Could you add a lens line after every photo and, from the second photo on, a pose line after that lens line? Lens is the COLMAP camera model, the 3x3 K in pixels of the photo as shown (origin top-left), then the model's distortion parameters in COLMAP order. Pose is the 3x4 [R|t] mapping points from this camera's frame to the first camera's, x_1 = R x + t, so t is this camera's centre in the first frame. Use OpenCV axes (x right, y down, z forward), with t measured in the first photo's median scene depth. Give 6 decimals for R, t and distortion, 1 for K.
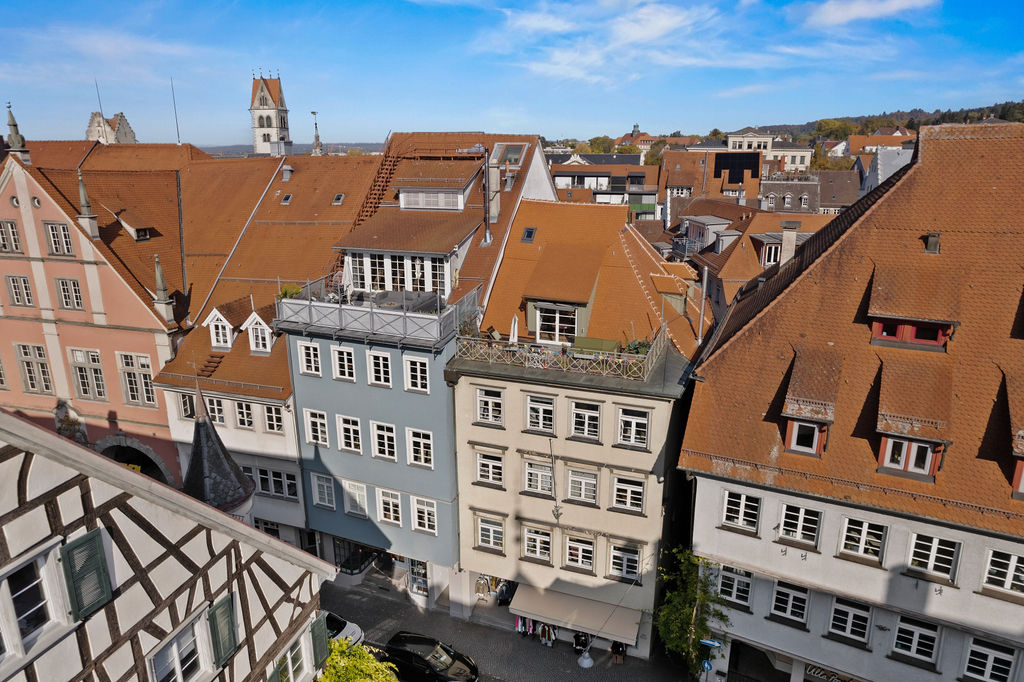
lens RADIAL K [[654.6, 0, 512.0], [0, 654.6, 341.0], [0, 0, 1]] dist [-0.090240, 0.091299]
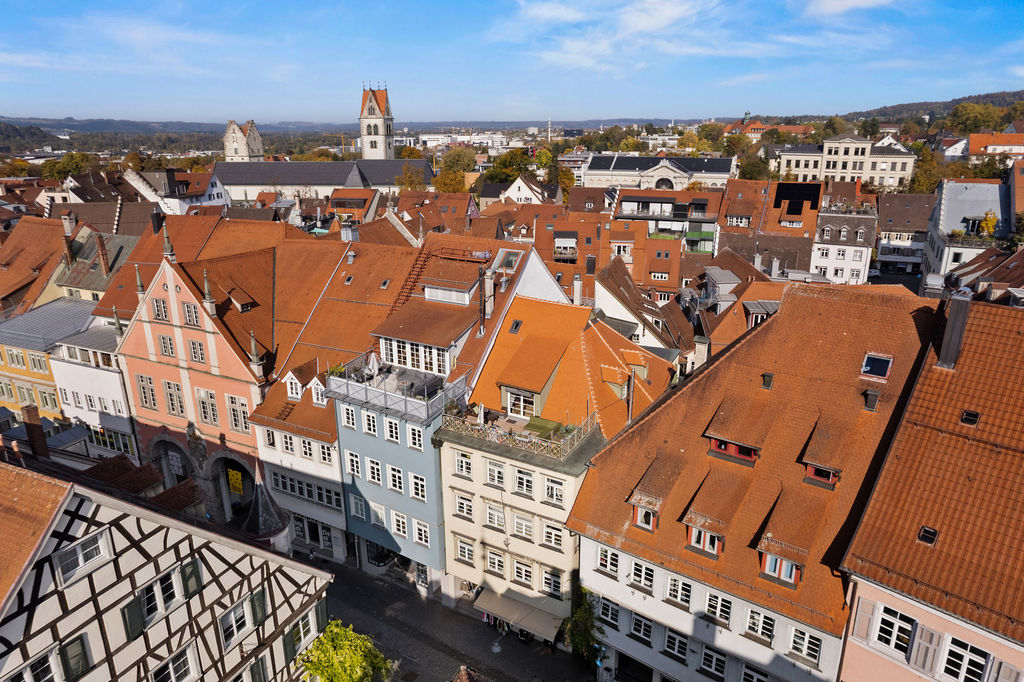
lens RADIAL K [[654.6, 0, 512.0], [0, 654.6, 341.0], [0, 0, 1]] dist [-0.090240, 0.091299]
pose [[0.986021, 0.048982, -0.159260, 0.271970], [-0.043748, 0.998386, 0.036209, -0.214669], [0.160777, -0.028735, 0.986572, -0.359073]]
